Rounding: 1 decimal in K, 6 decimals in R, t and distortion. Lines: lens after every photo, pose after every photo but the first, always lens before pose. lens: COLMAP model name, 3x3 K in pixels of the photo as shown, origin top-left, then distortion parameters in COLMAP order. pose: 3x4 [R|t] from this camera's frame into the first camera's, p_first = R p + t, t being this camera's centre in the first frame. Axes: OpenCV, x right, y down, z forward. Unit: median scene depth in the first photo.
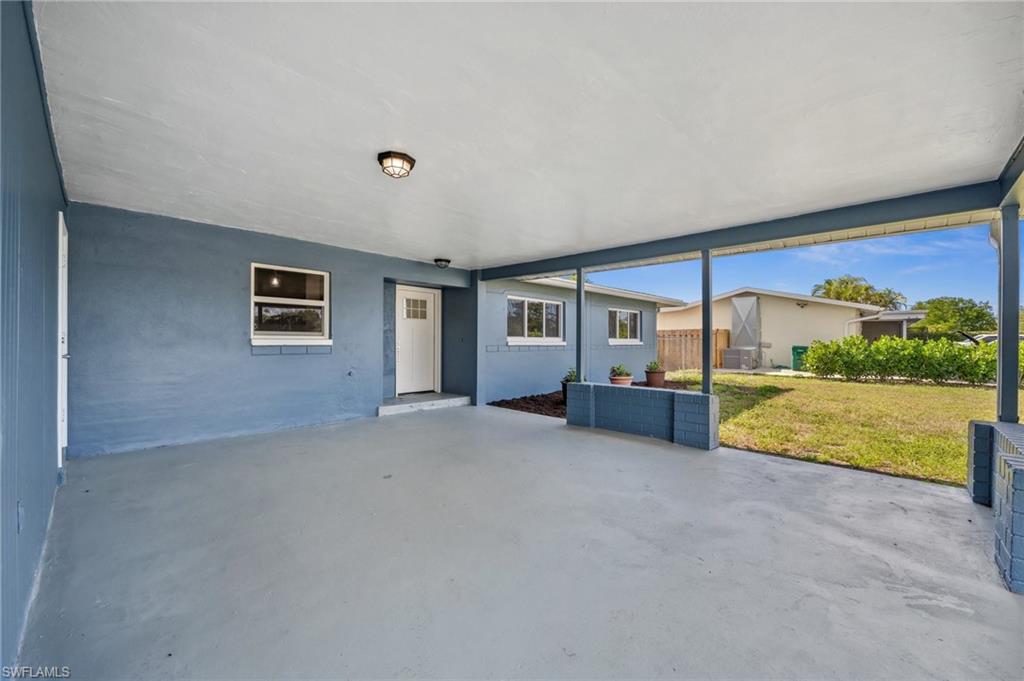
lens RADIAL K [[408.8, 0, 512.0], [0, 408.8, 340.5], [0, 0, 1]] dist [0.000521, 0.000015]
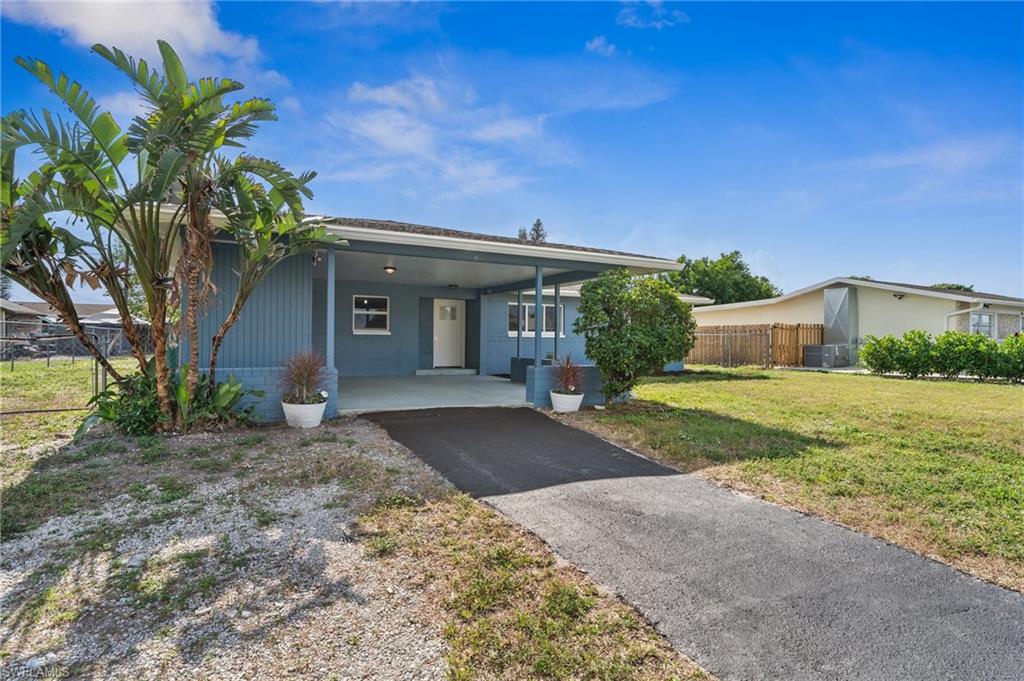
lens RADIAL K [[544.5, 0, 512.0], [0, 544.5, 340.5], [0, 0, 1]] dist [-0.001948, -0.000157]
pose [[0.946428, 0.003978, -0.322892, 0.581414], [-0.003604, 0.999992, 0.001757, 0.019167], [0.322896, -0.000499, 0.946434, -0.774282]]
